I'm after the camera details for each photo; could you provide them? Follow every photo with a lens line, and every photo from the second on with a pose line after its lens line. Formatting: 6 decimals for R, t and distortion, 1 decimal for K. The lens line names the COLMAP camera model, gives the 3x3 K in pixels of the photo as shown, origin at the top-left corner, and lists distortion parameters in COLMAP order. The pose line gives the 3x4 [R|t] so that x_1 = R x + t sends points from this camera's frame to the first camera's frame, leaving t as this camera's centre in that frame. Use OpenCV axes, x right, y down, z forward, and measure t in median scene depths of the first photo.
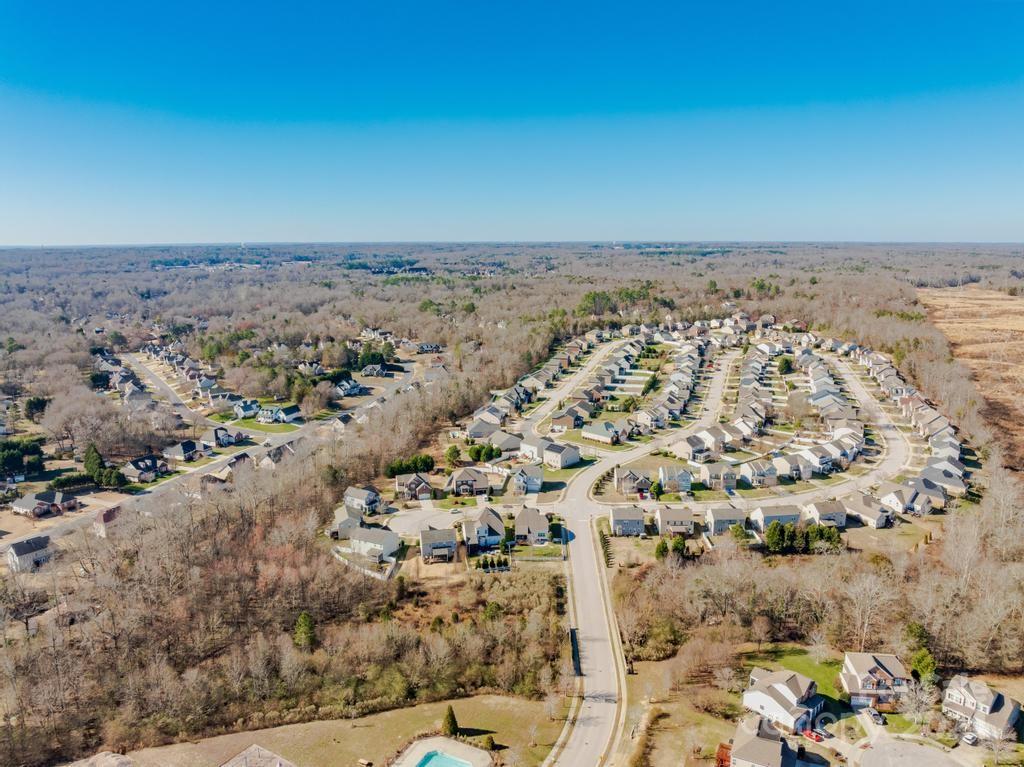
lens RADIAL K [[729.0, 0, 514.3], [0, 729.0, 384.5], [0, 0, 1]] dist [-0.029019, -0.004877]
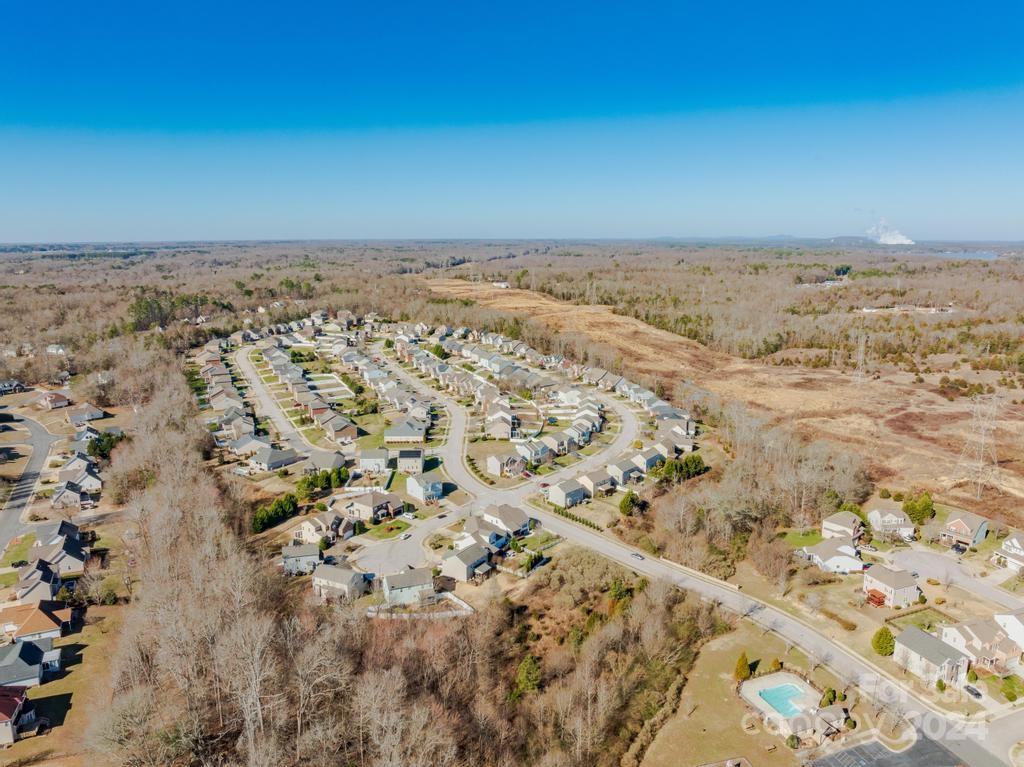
lens RADIAL K [[729.0, 0, 511.9], [0, 729.0, 383.3], [0, 0, 1]] dist [-0.029019, -0.004877]
pose [[0.694819, -0.144766, 0.704464, -0.319609], [0.145036, 0.987611, 0.059902, -0.027092], [-0.704409, 0.060552, 0.707207, 0.128767]]
